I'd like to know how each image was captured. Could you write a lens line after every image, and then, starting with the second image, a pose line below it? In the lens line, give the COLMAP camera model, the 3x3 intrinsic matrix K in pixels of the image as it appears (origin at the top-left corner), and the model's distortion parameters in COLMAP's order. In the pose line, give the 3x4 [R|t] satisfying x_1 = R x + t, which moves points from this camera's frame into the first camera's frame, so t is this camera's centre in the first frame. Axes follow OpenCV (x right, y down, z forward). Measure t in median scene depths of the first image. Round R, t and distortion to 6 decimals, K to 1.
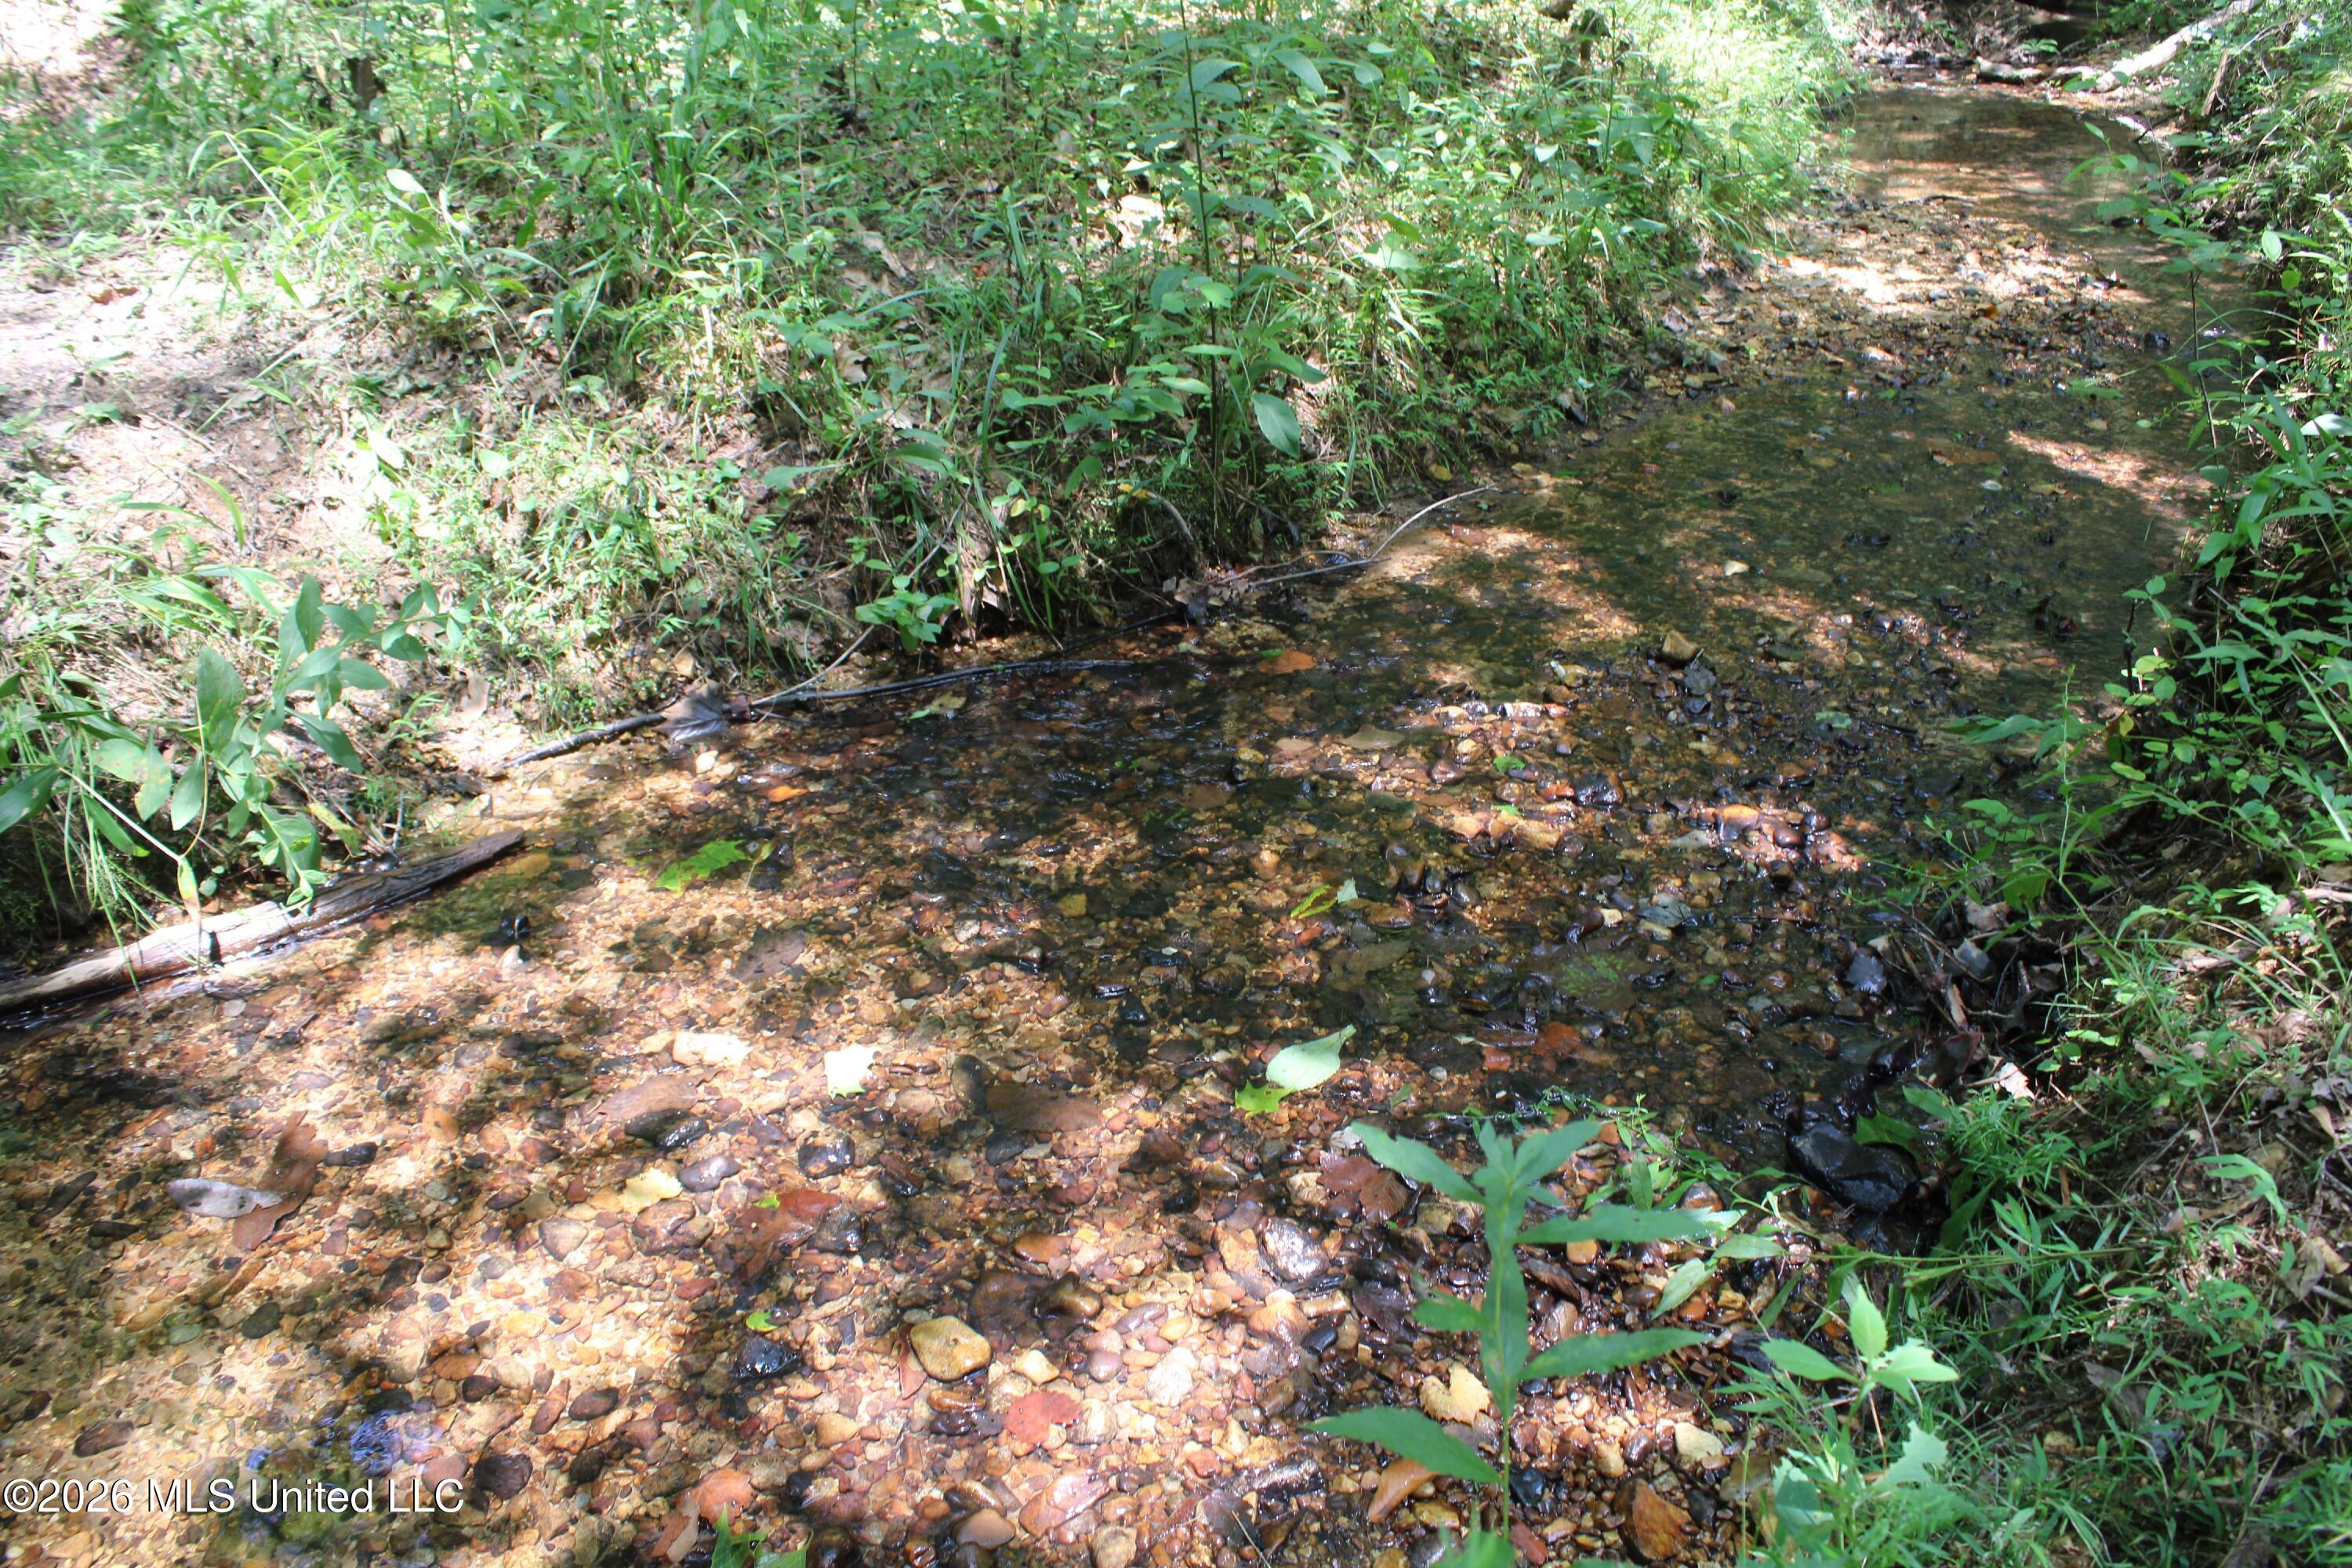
lens RADIAL K [[1967.7, 0, 1201.6], [0, 1967.7, 763.2], [0, 0, 1]] dist [-0.181548, 0.169214]
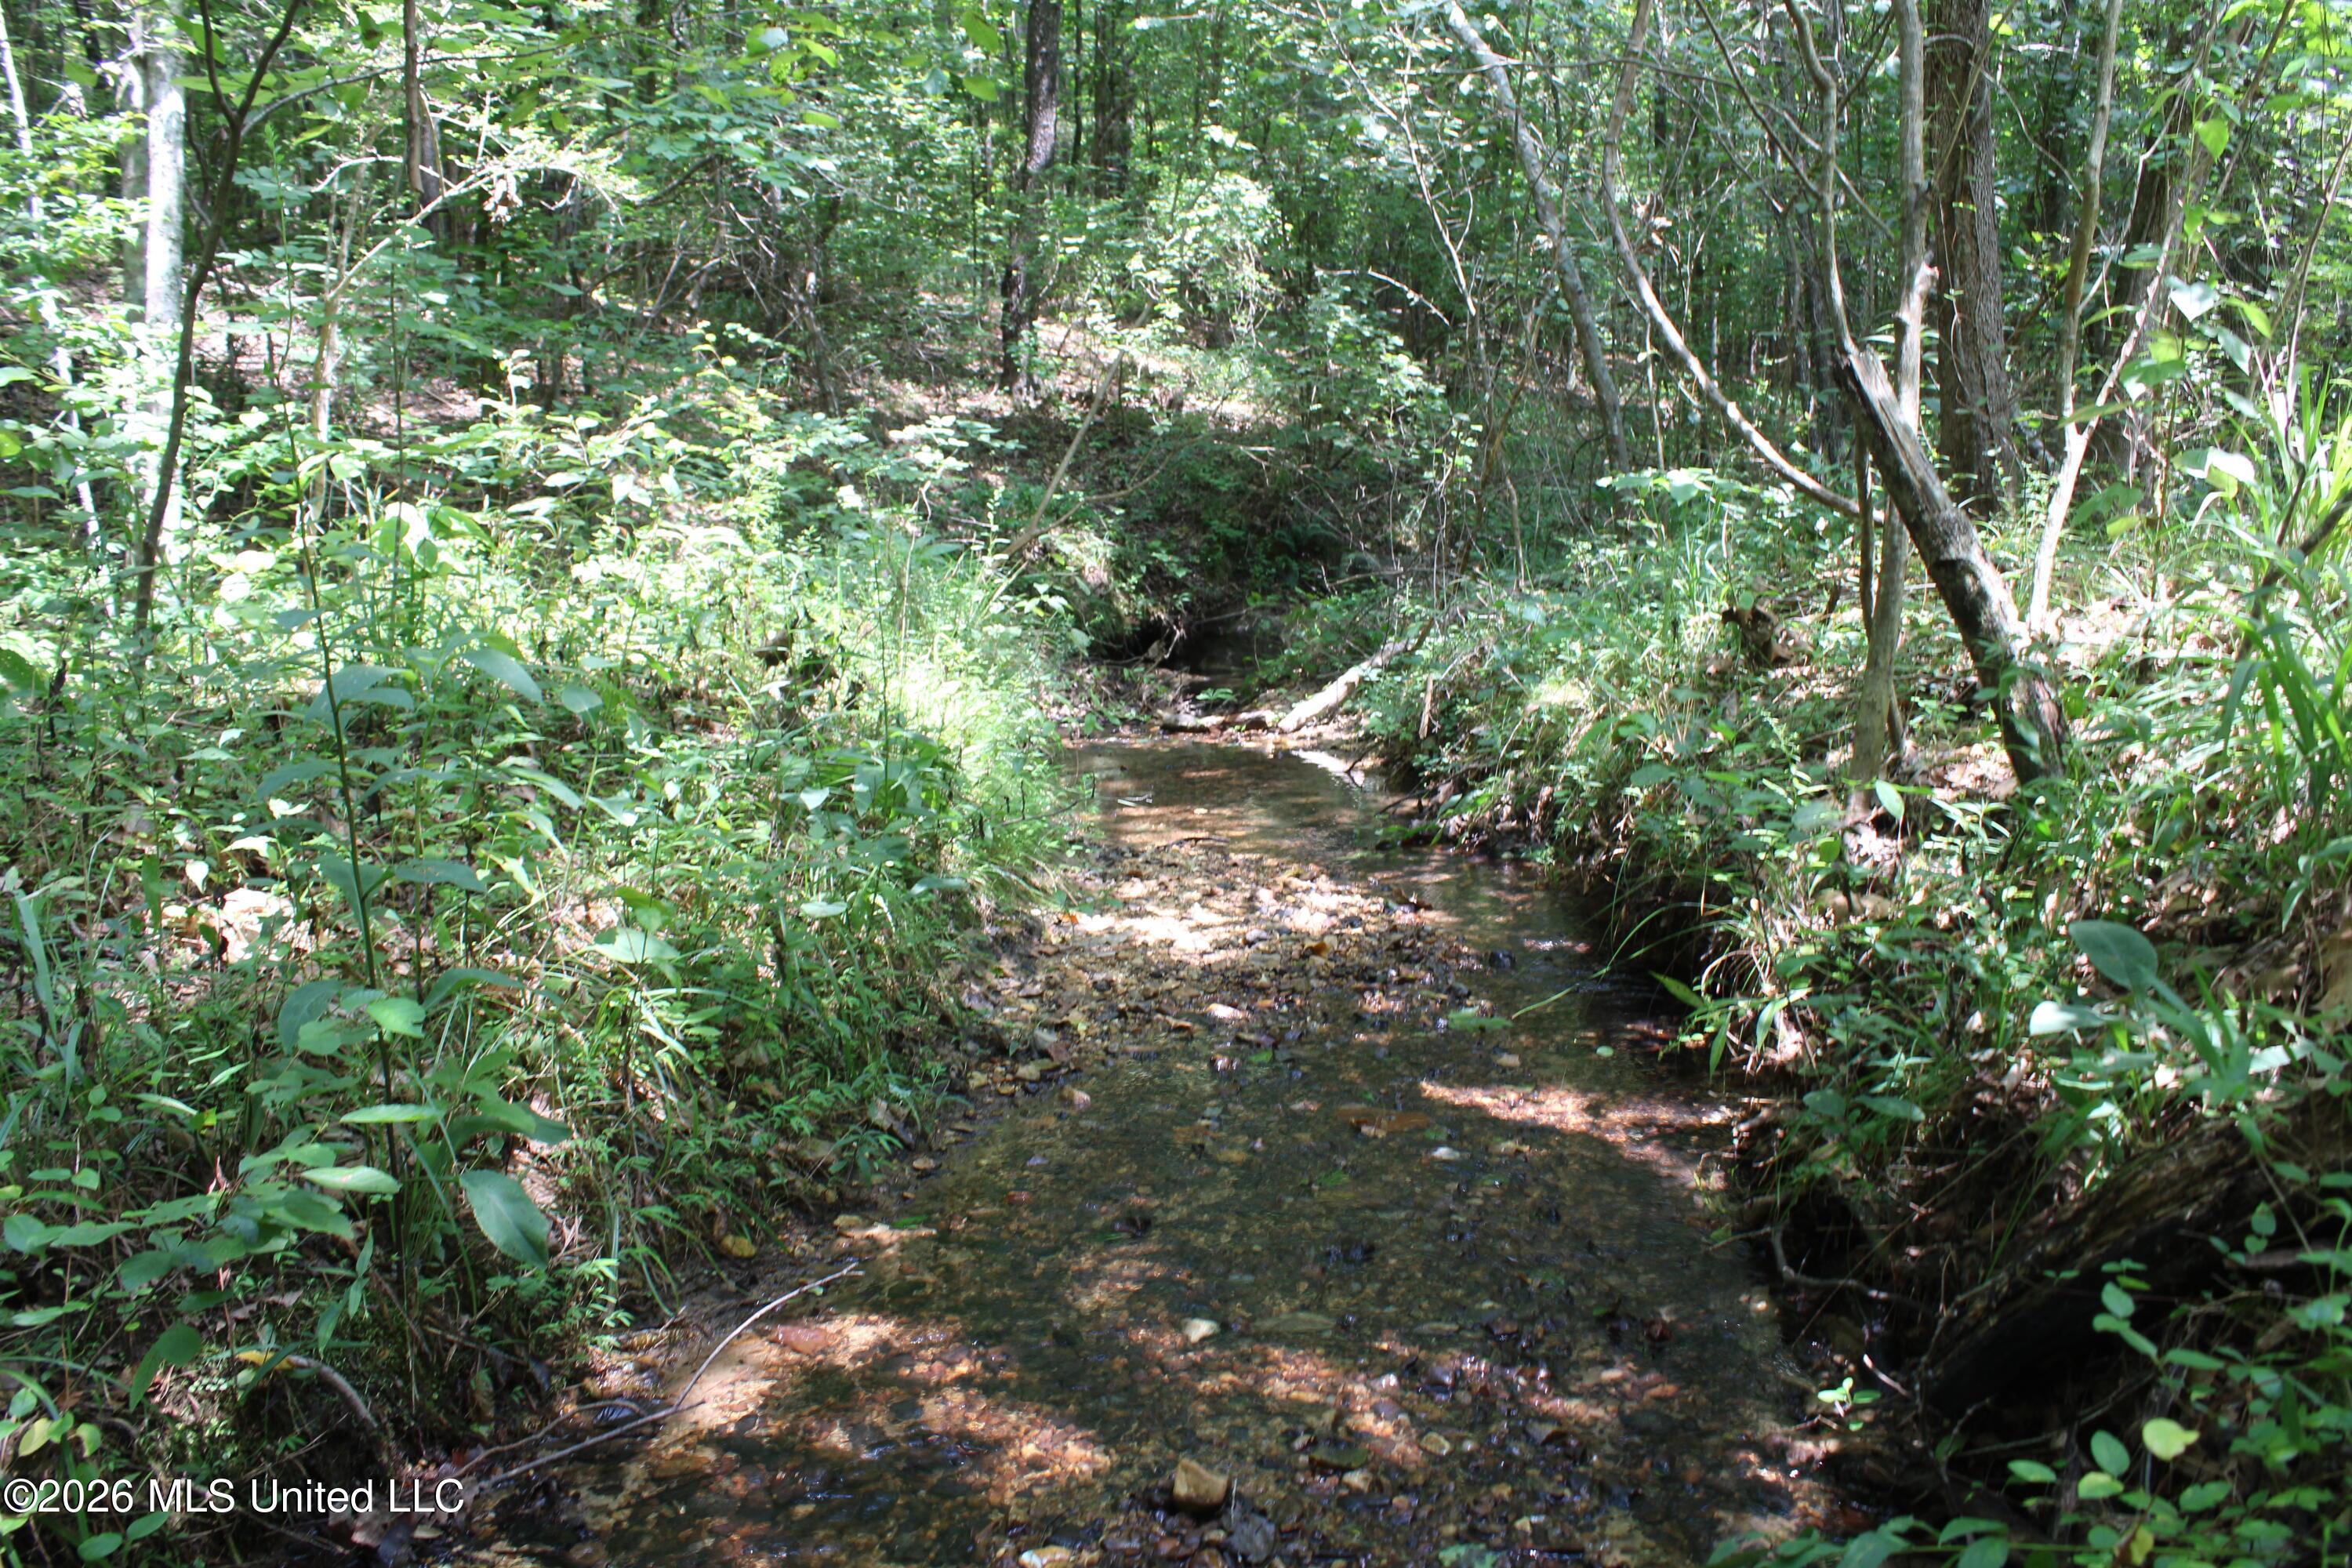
lens RADIAL K [[1967.7, 0, 1201.6], [0, 1967.7, 763.2], [0, 0, 1]] dist [-0.181548, 0.169214]
pose [[0.907298, -0.042641, 0.418320, -0.007393], [0.184523, 0.934313, -0.304975, -0.070333], [-0.377838, 0.353893, 0.855569, 0.296799]]
